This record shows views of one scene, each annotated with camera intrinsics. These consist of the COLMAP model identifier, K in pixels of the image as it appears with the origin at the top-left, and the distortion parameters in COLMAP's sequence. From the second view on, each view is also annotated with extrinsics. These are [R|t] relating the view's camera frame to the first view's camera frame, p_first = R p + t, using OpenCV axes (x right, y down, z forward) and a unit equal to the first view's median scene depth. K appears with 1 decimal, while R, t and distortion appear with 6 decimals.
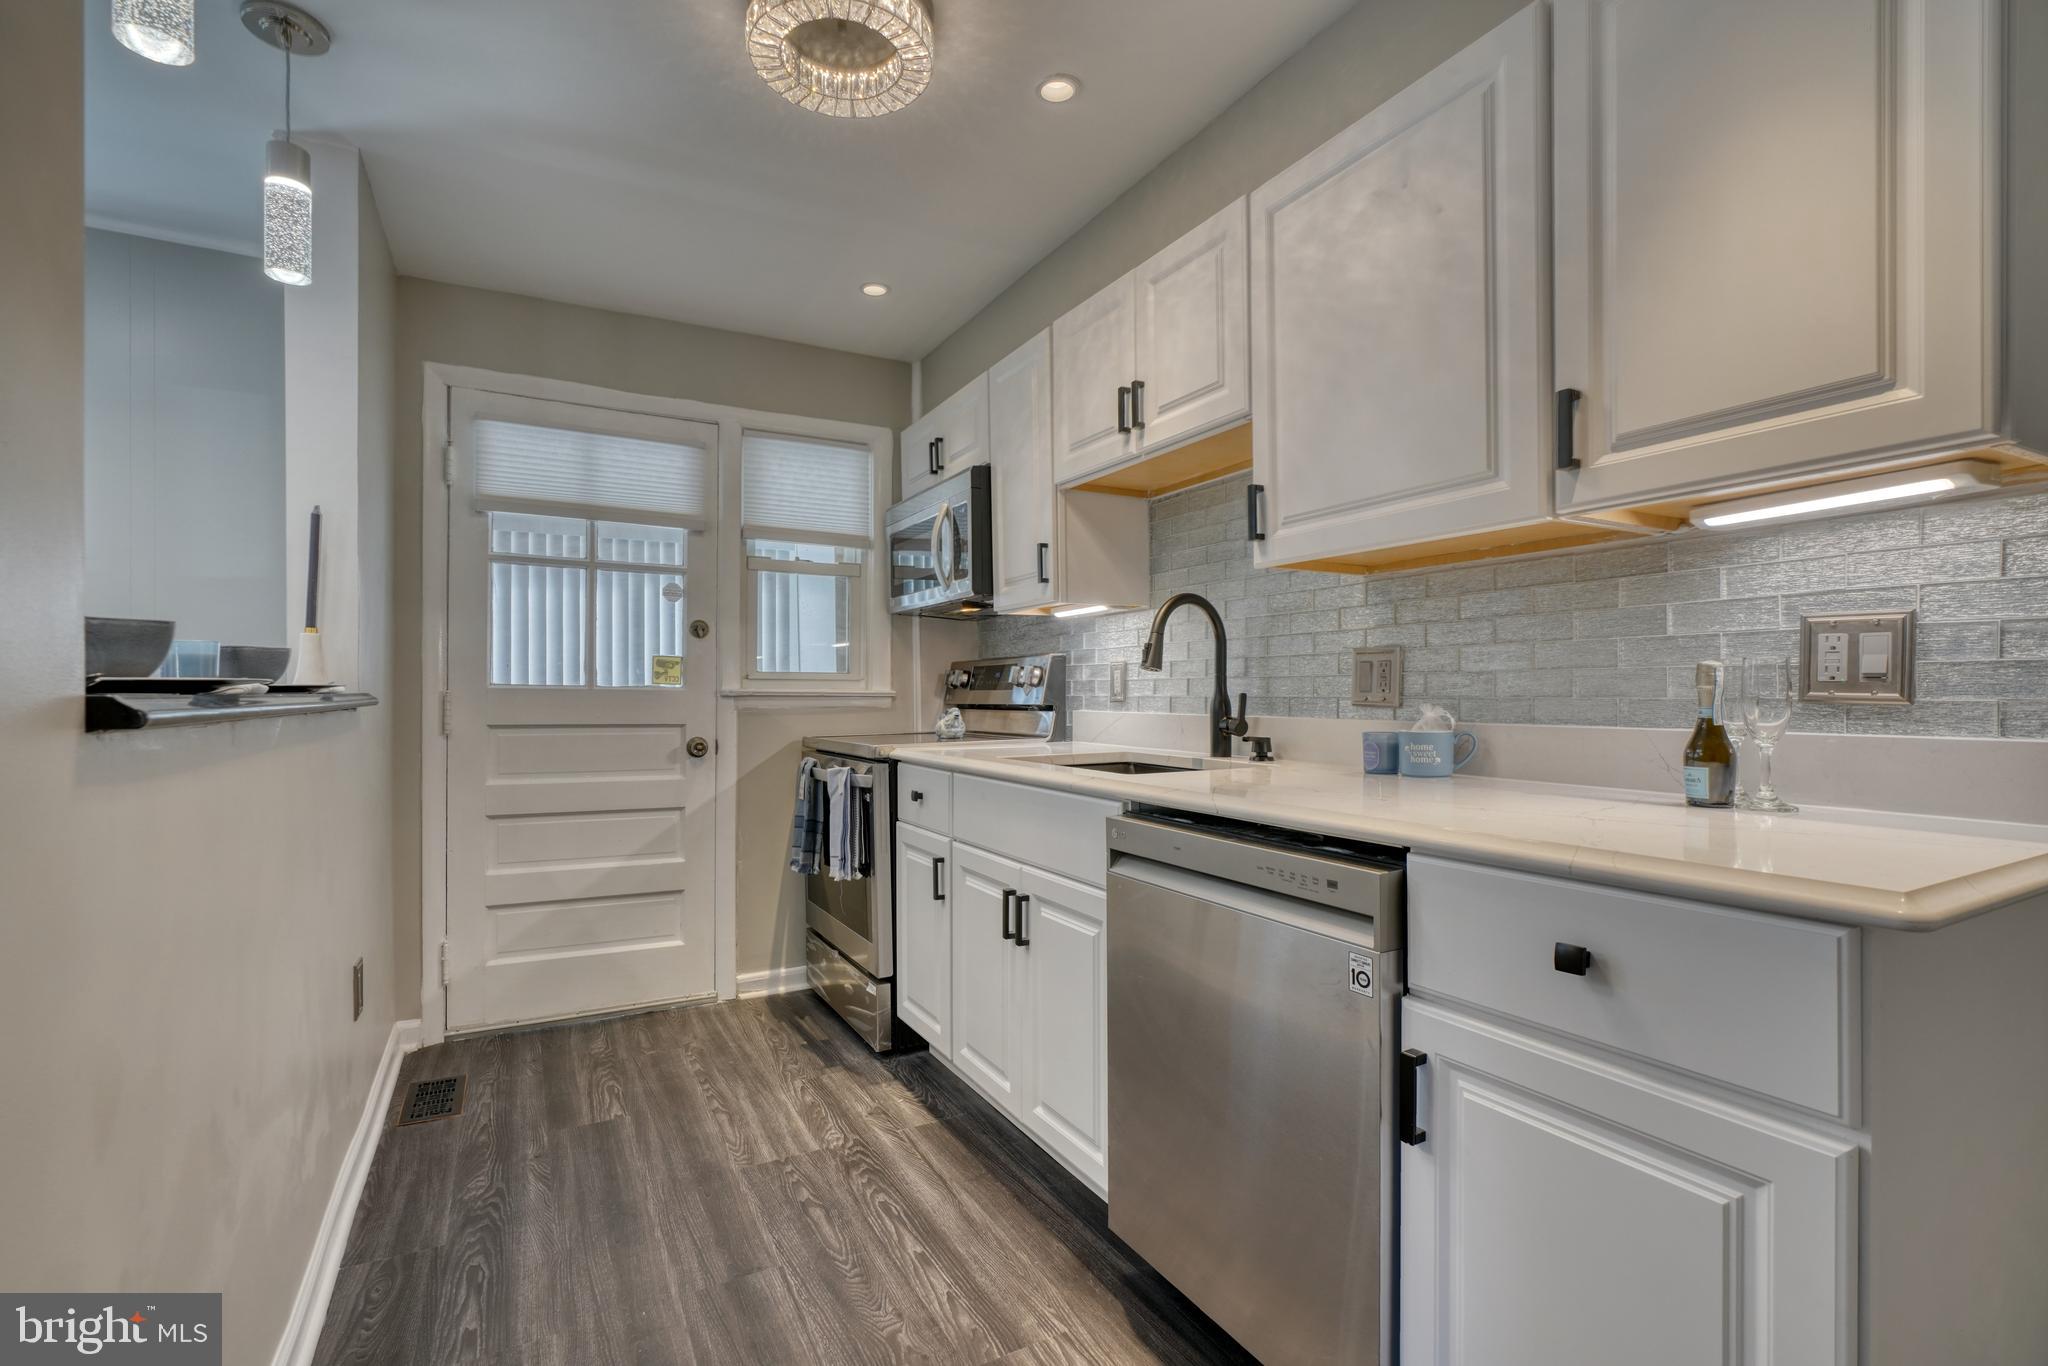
lens RADIAL K [[921.0, 0, 1002.2], [0, 921.0, 690.9], [0, 0, 1]] dist [-0.007262, 0.001280]
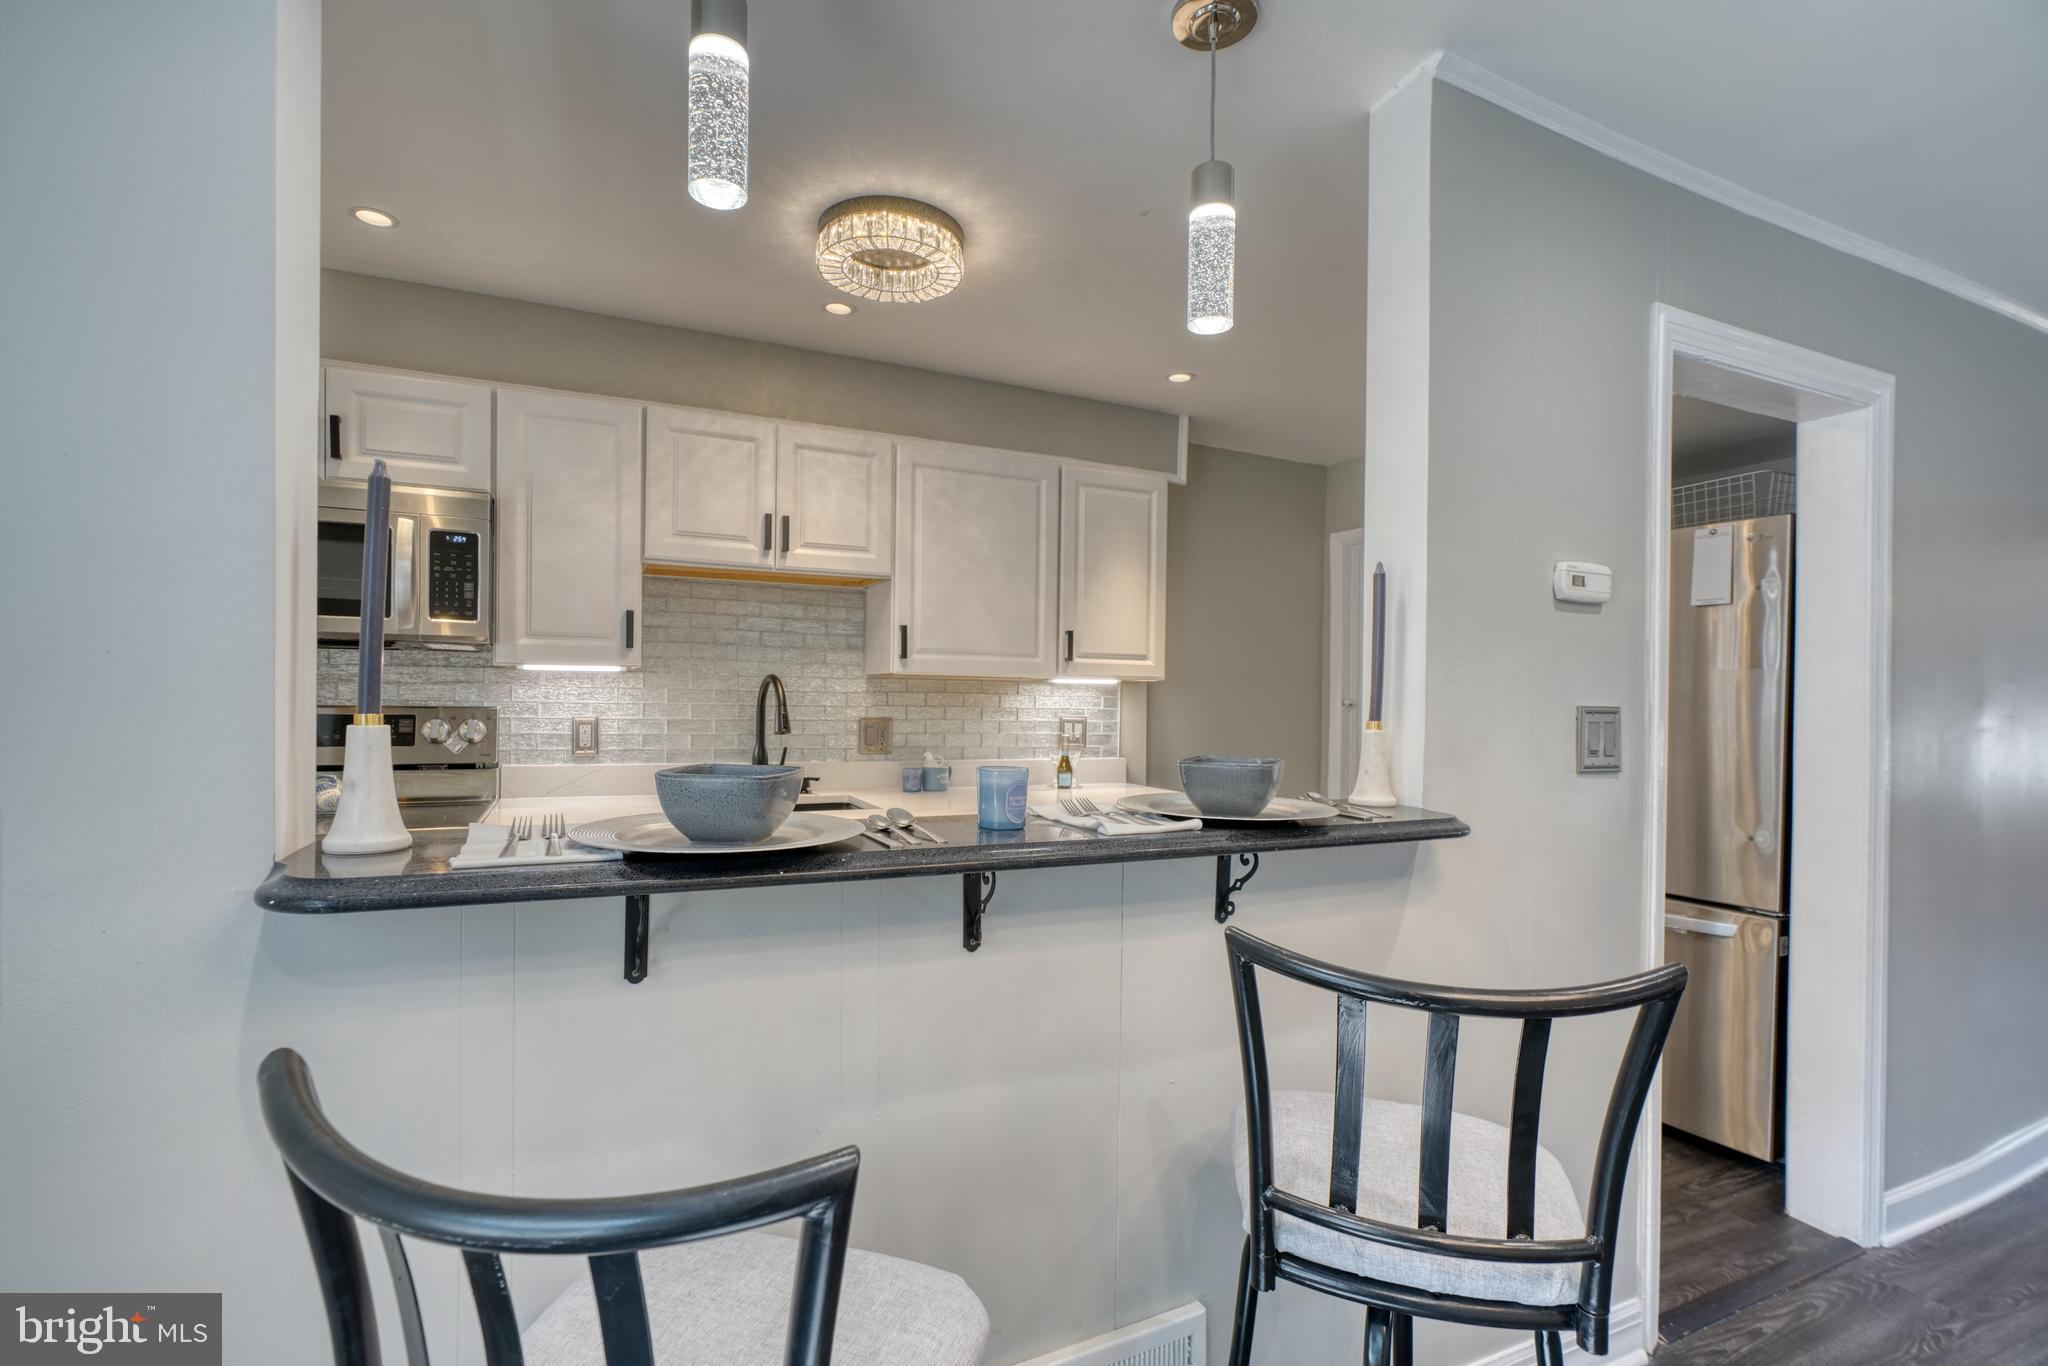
lens RADIAL K [[921.0, 0, 999.7], [0, 921.0, 708.0], [0, 0, 1]] dist [-0.007262, 0.001280]
pose [[0.061658, -0.006877, 0.998074, -1.162922], [-0.017898, 0.999808, 0.007995, -0.077531], [-0.997937, -0.018356, 0.061523, 0.616321]]
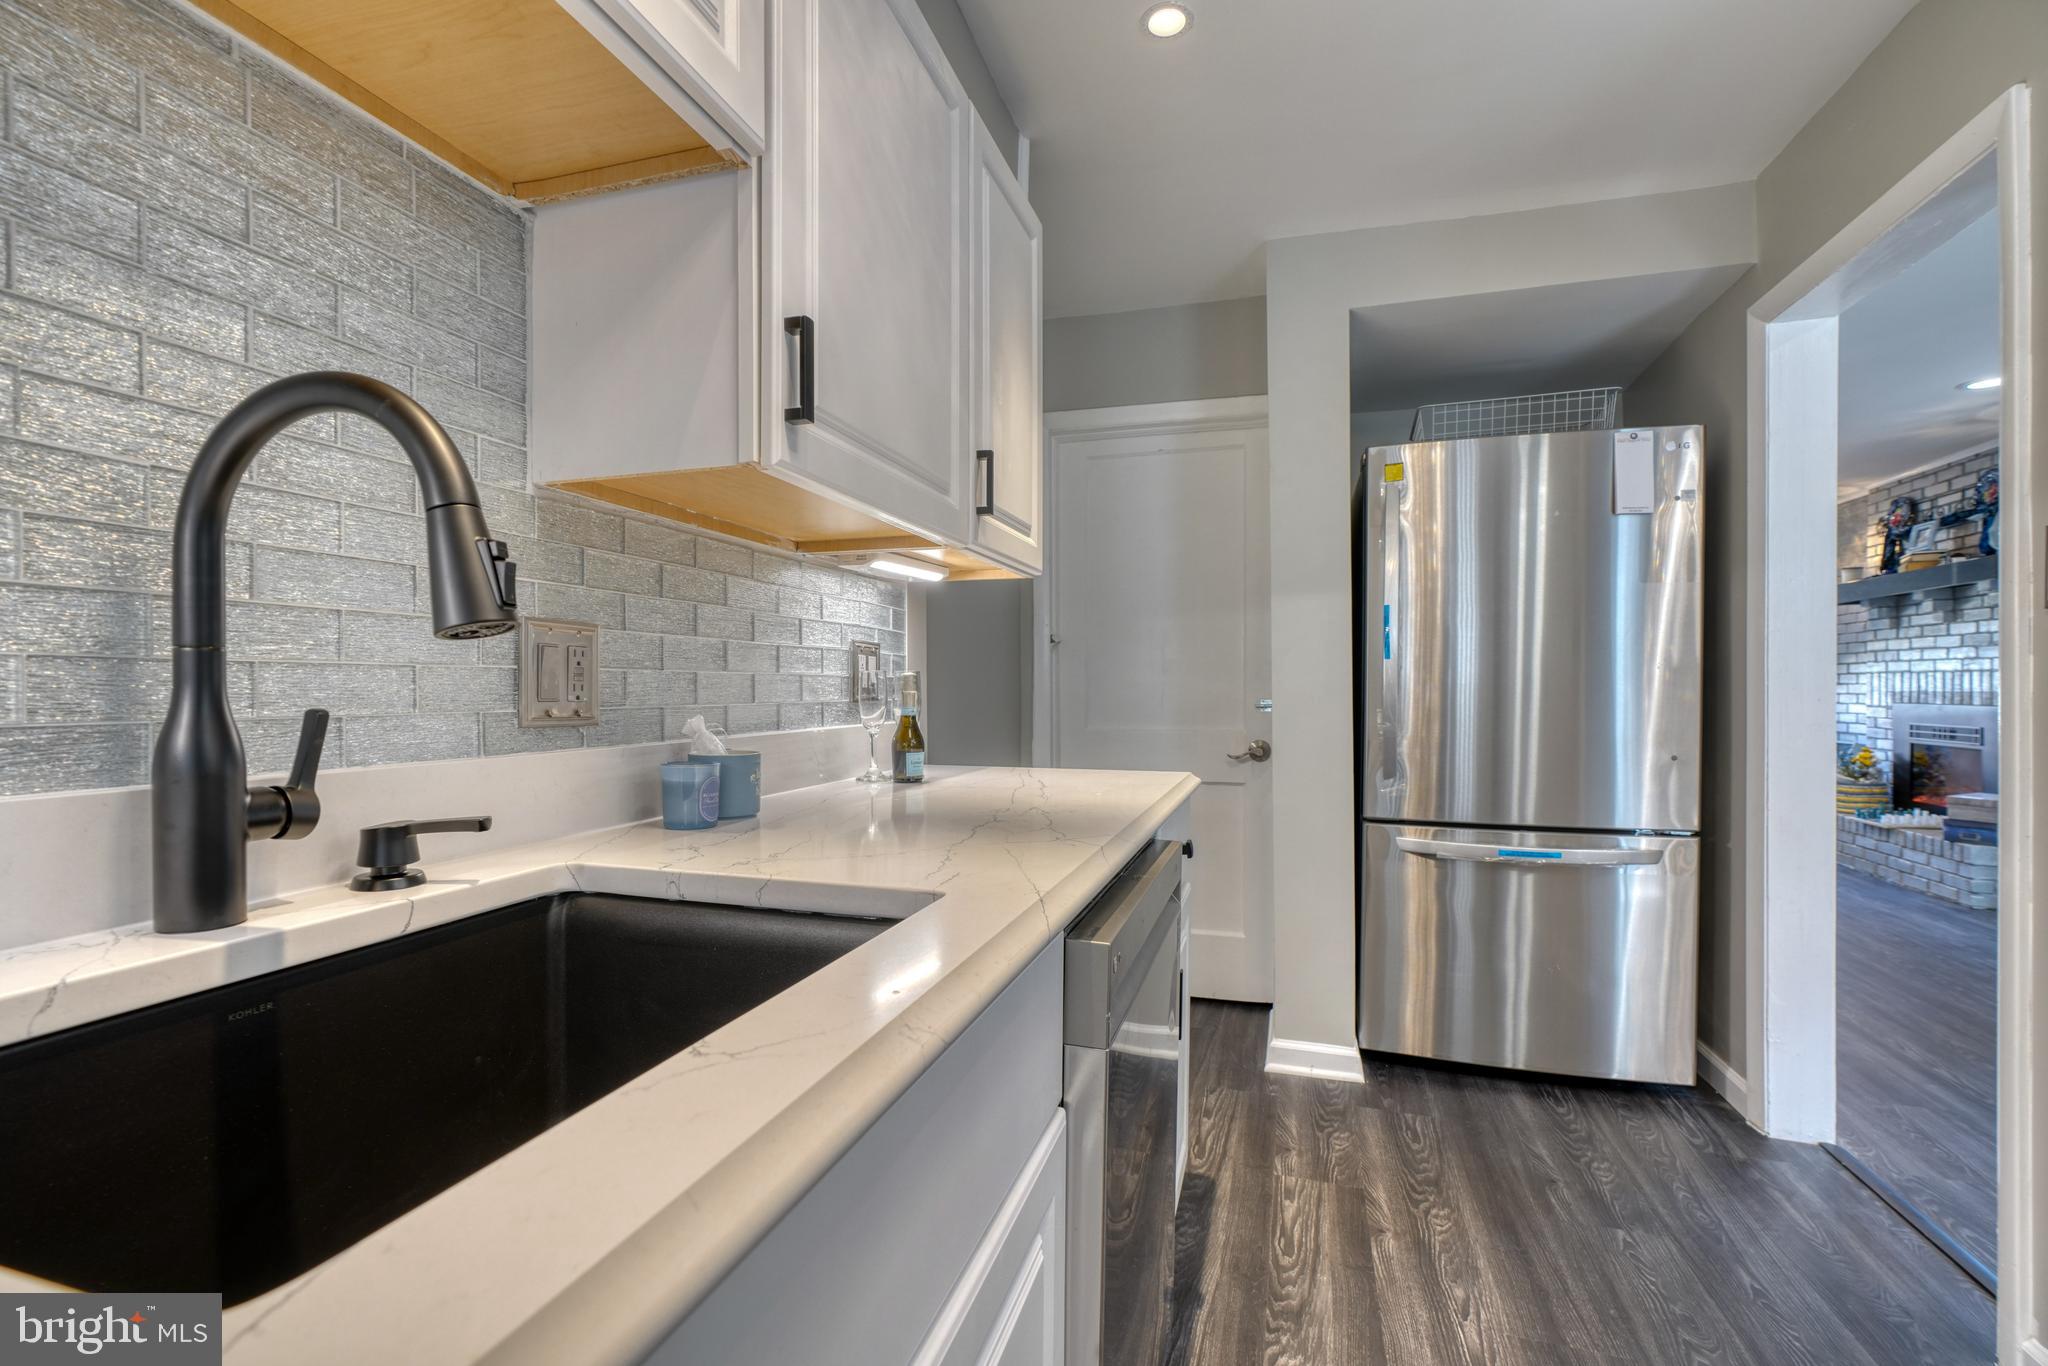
lens RADIAL K [[921.0, 0, 1014.3], [0, 921.0, 693.5], [0, 0, 1]] dist [-0.007262, 0.001280]
pose [[-0.703930, -0.003560, 0.710260, -0.169386], [0.000233, 0.999986, 0.005243, -0.005601], [-0.710269, 0.003857, -0.703920, 1.101667]]
